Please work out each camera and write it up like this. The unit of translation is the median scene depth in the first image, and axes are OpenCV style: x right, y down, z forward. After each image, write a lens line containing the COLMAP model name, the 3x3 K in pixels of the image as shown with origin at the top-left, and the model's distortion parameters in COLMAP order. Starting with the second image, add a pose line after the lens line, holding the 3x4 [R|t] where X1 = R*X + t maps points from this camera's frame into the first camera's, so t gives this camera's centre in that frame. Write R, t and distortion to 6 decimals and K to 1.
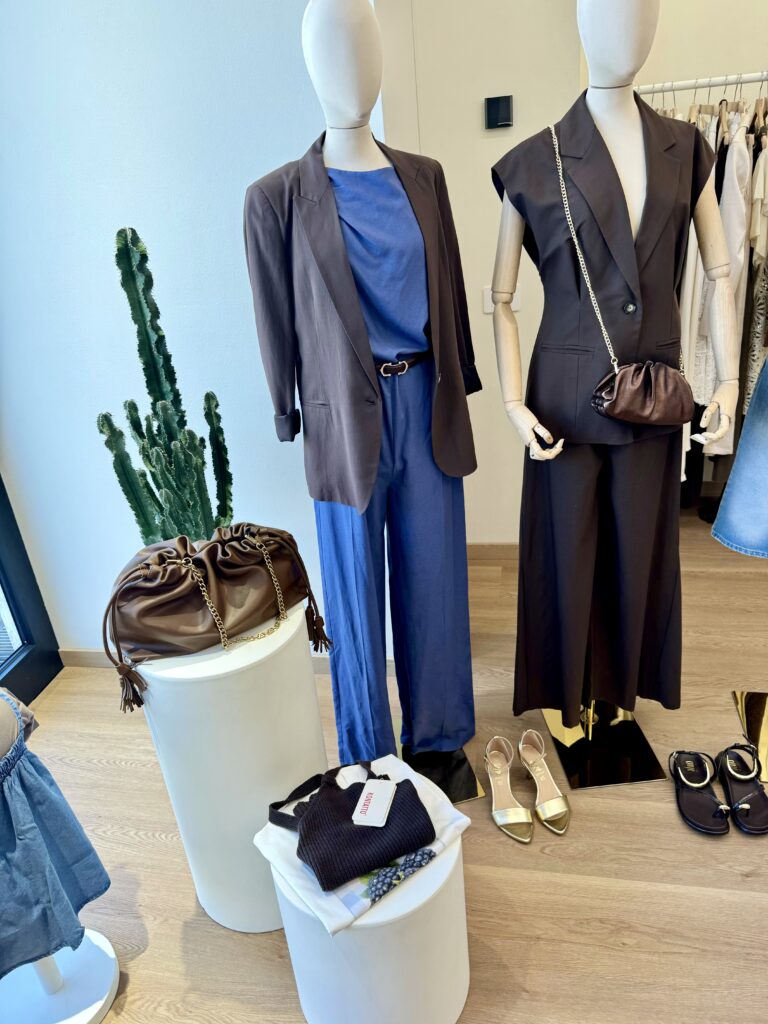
lens RADIAL K [[709.6, 0, 381.1], [0, 709.6, 526.0], [0, 0, 1]] dist [0.085491, -0.117457]
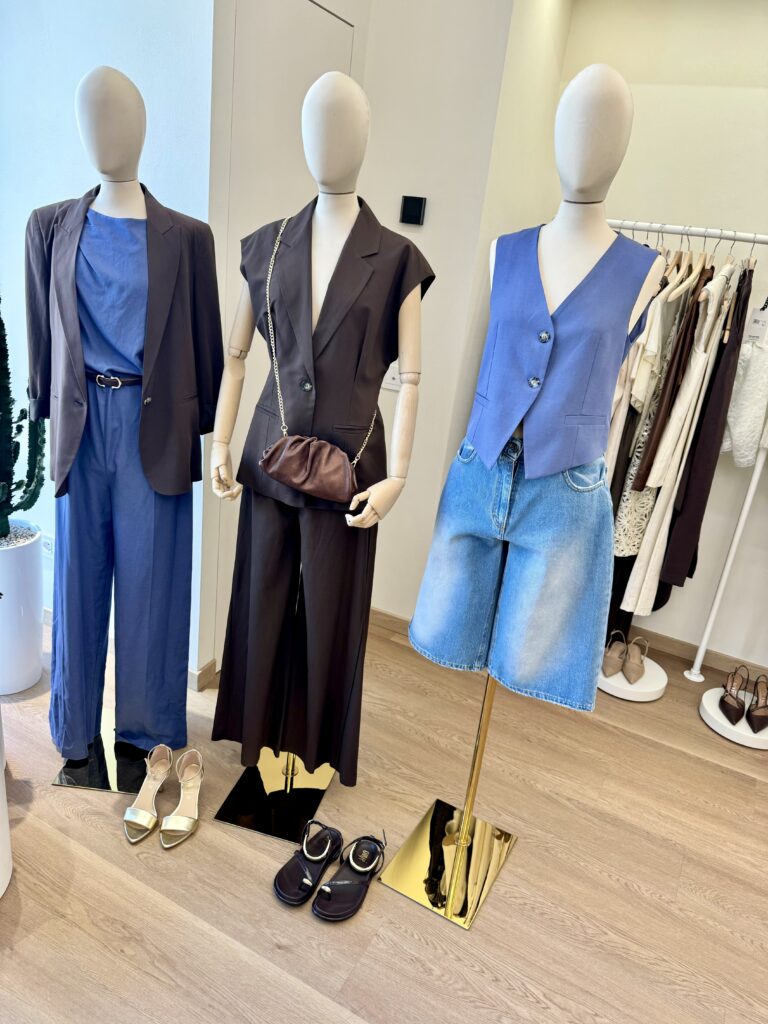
lens RADIAL K [[708.5, 0, 386.0], [0, 708.5, 524.9], [0, 0, 1]] dist [0.076143, -0.115783]
pose [[0.935835, 0.293251, -0.195489, 0.723233], [-0.308793, 0.949610, -0.053738, -0.076714], [0.169880, 0.110655, 0.979233, -0.032227]]
